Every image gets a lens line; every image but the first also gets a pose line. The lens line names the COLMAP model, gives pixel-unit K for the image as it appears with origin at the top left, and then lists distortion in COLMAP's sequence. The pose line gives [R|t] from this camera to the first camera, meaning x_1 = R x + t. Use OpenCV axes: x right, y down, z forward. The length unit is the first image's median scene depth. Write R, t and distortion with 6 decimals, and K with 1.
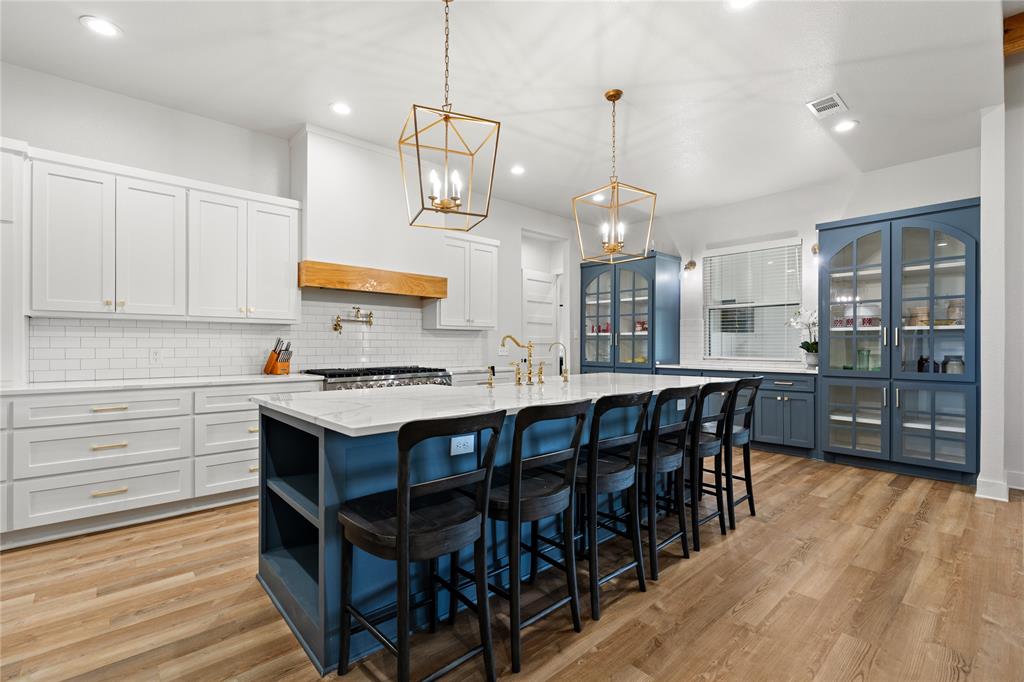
lens RADIAL K [[463.2, 0, 512.8], [0, 463.2, 346.1], [0, 0, 1]] dist [-0.002838, -0.000276]
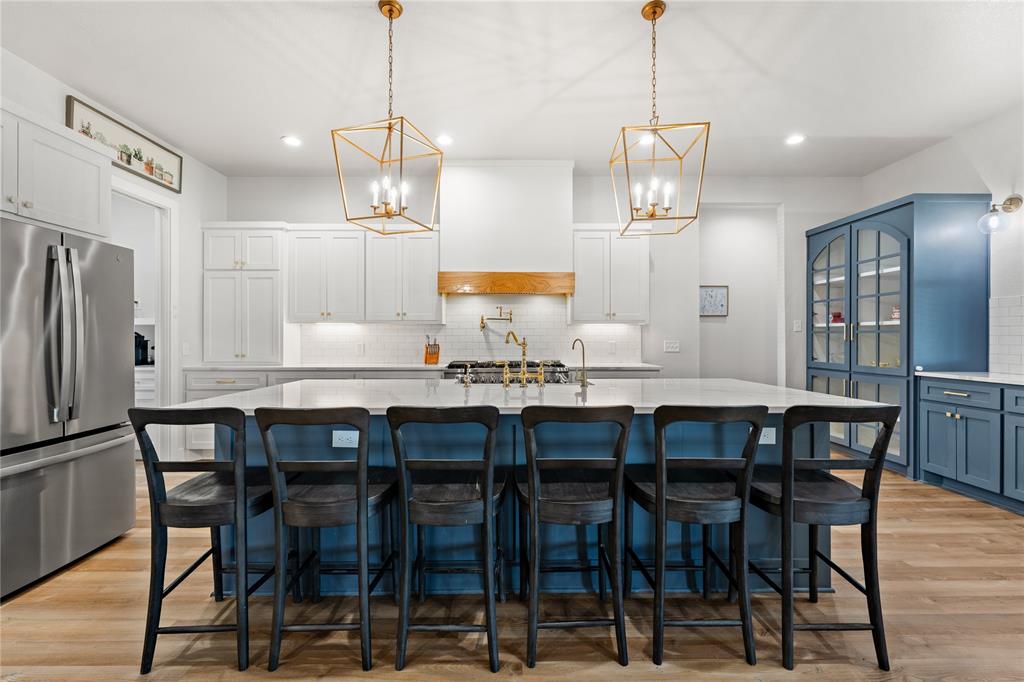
lens RADIAL K [[422.5, 0, 512.0], [0, 422.5, 341.0], [0, 0, 1]] dist [0.002902, 0.000430]
pose [[0.744729, 0.003121, -0.667360, 0.270626], [0.003068, 0.999962, 0.008100, -0.007544], [0.667360, -0.008080, 0.744691, 0.182219]]
